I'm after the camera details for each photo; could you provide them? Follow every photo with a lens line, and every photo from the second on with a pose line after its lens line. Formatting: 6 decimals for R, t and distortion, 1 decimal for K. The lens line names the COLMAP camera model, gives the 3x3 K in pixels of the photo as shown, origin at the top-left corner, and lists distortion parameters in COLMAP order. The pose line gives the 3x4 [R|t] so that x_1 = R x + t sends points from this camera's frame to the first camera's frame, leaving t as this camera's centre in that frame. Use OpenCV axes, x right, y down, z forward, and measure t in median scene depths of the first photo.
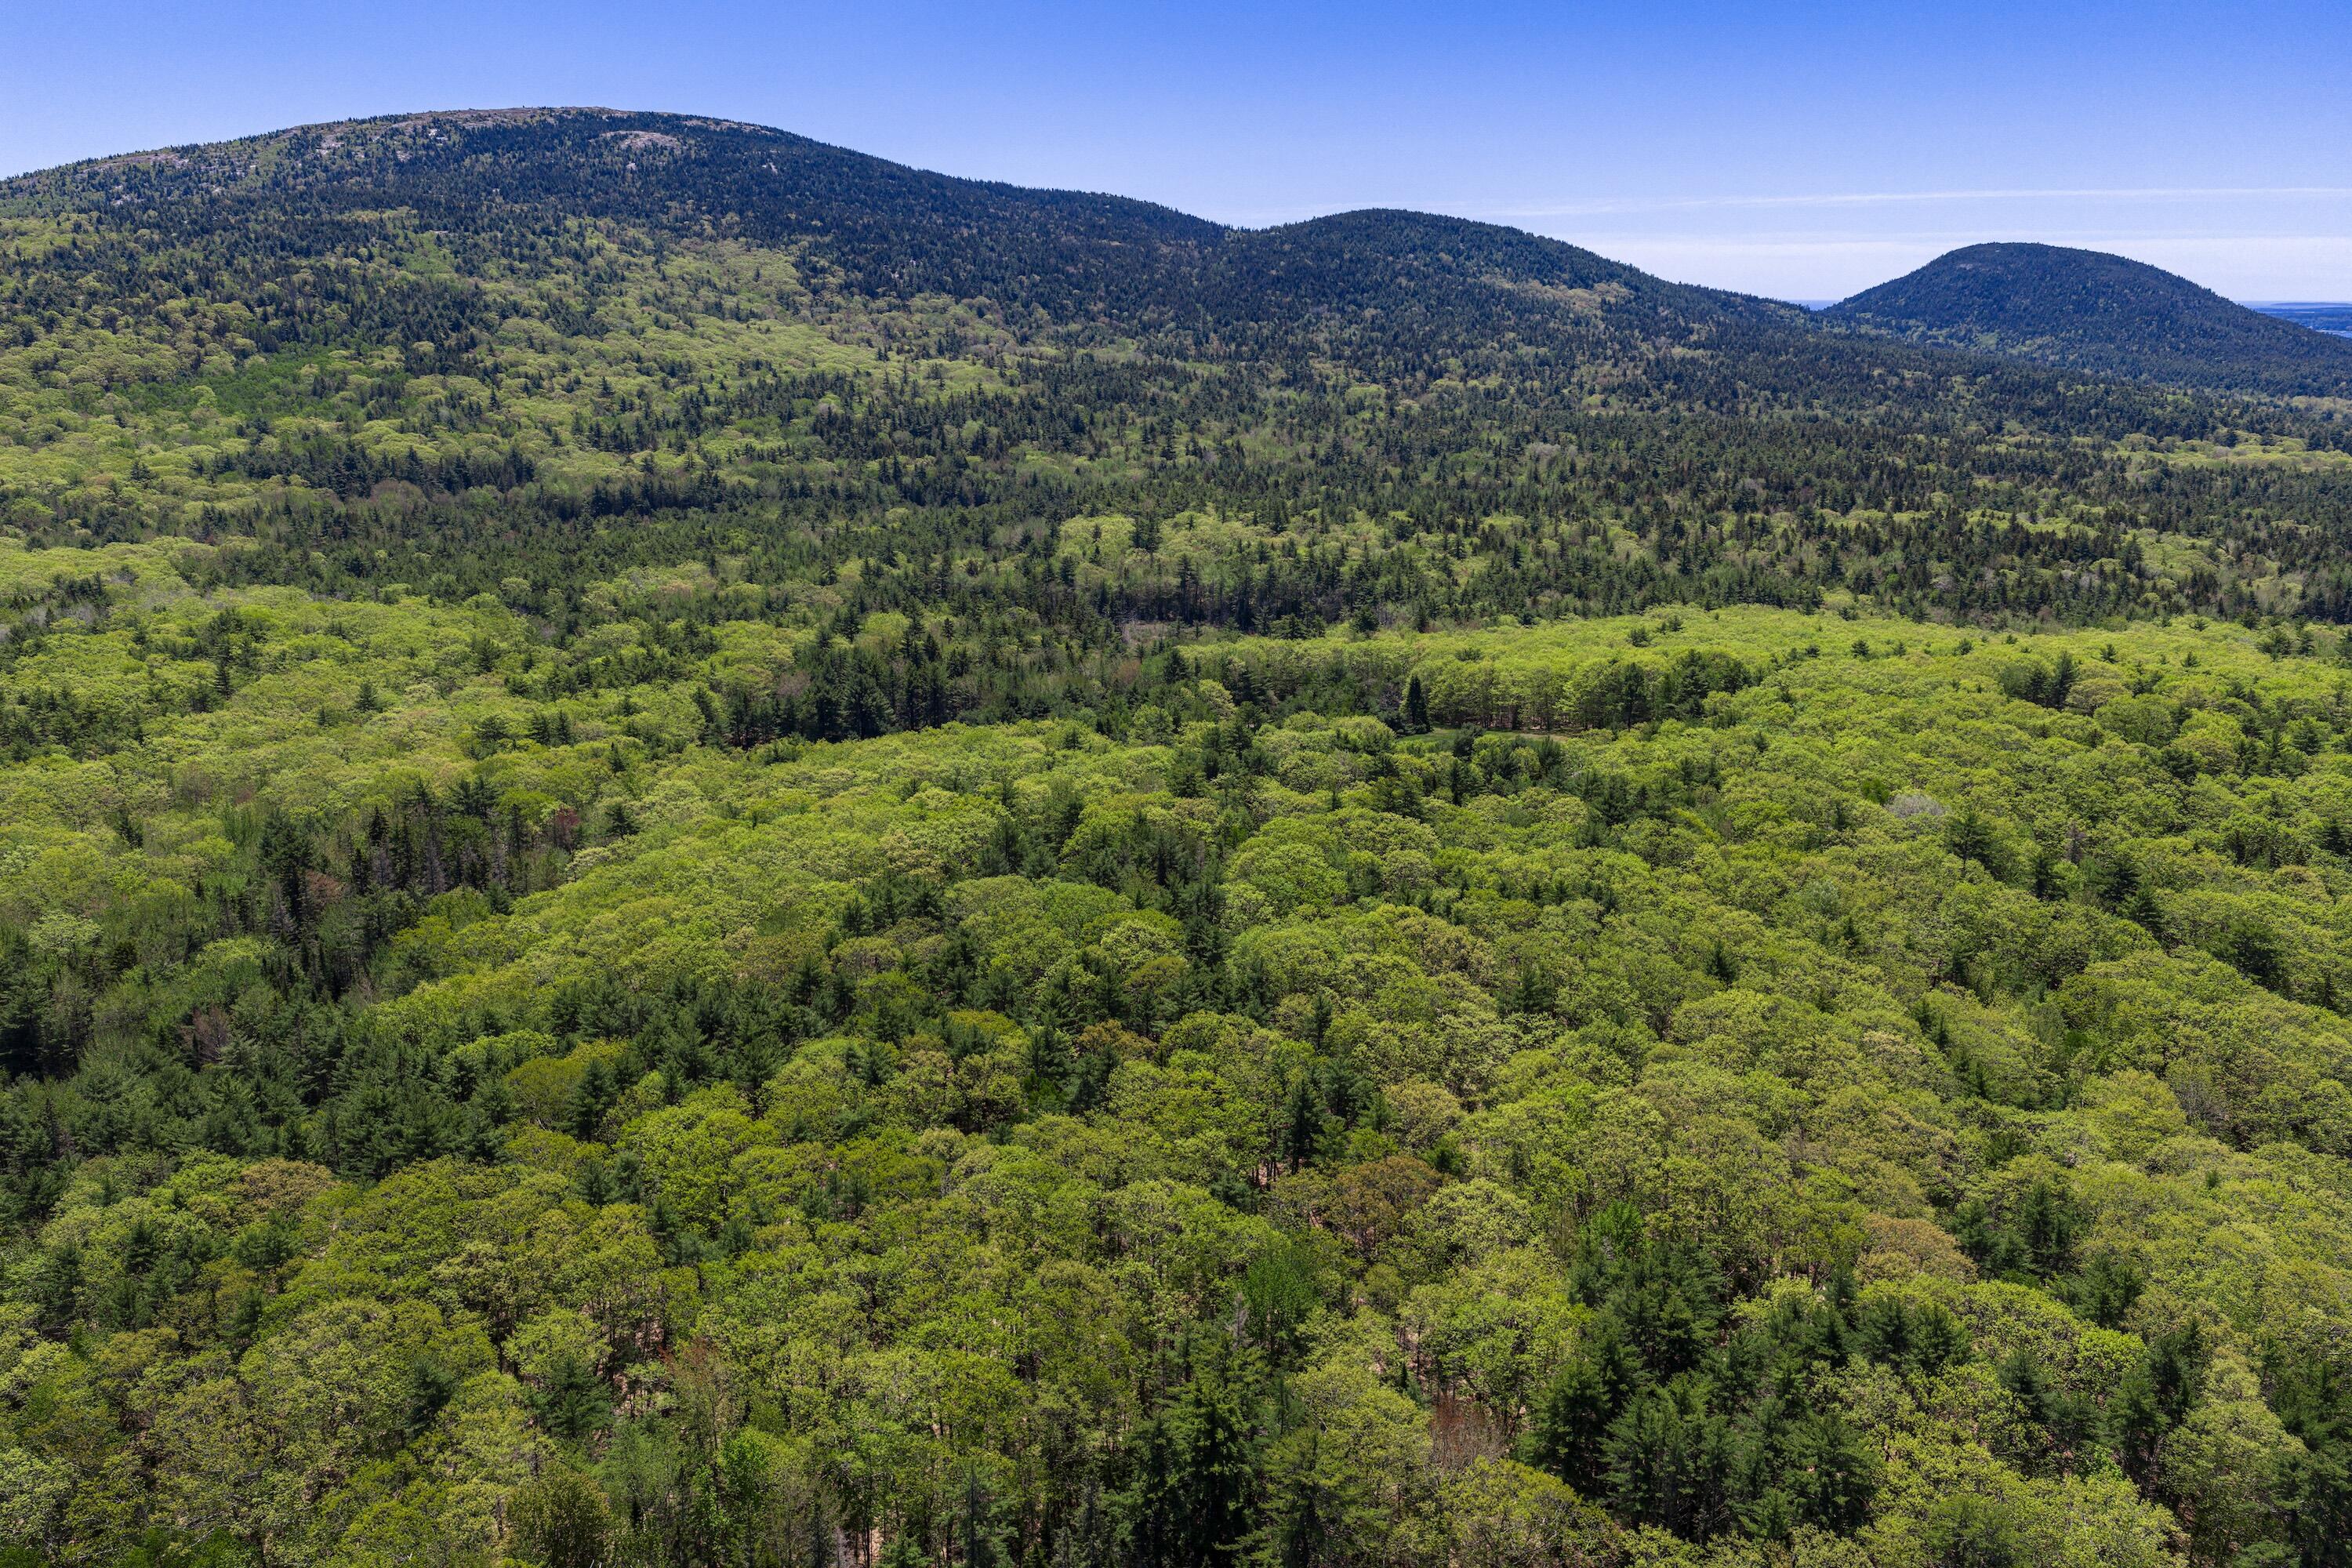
lens RADIAL K [[1965.9, 0, 1191.8], [0, 1965.9, 795.0], [0, 0, 1]] dist [0.014231, -0.020878]
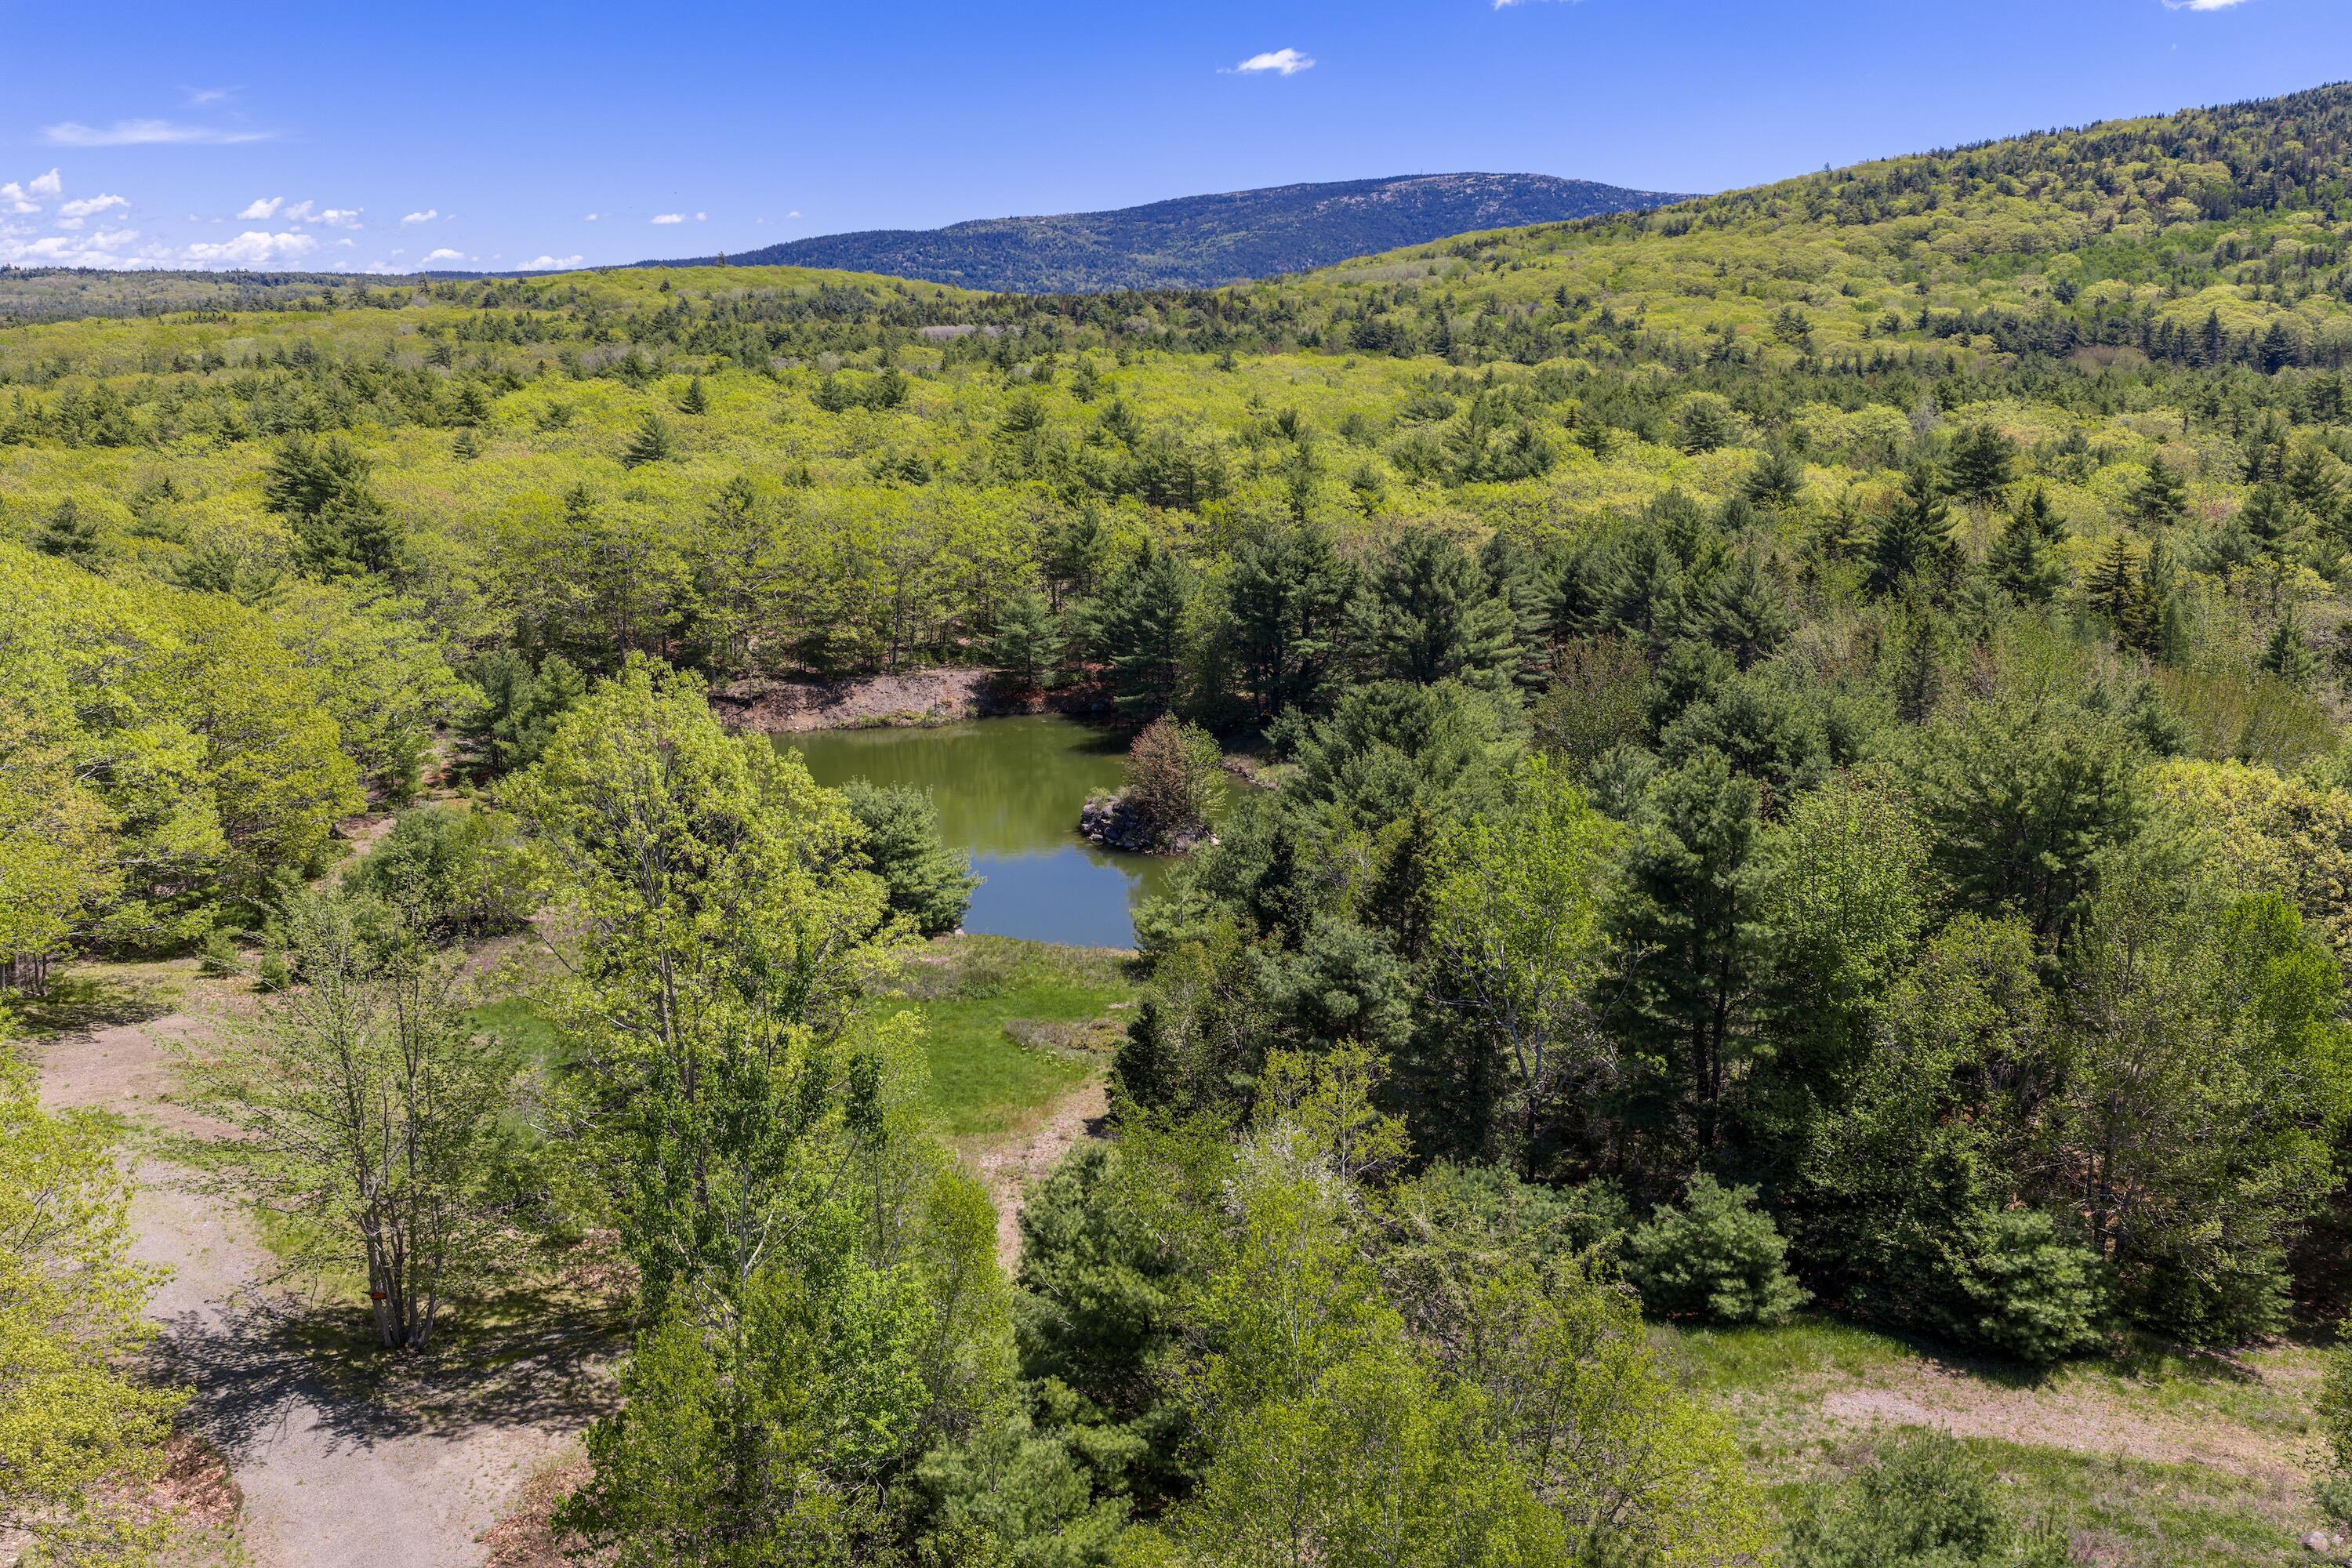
lens RADIAL K [[1965.9, 0, 1183.4], [0, 1965.9, 772.6], [0, 0, 1]] dist [0.014231, -0.020878]
pose [[0.447359, 0.201985, -0.871247, 0.028337], [-0.226526, 0.967988, 0.108099, -0.018863], [0.865191, 0.149001, 0.478793, 0.314020]]
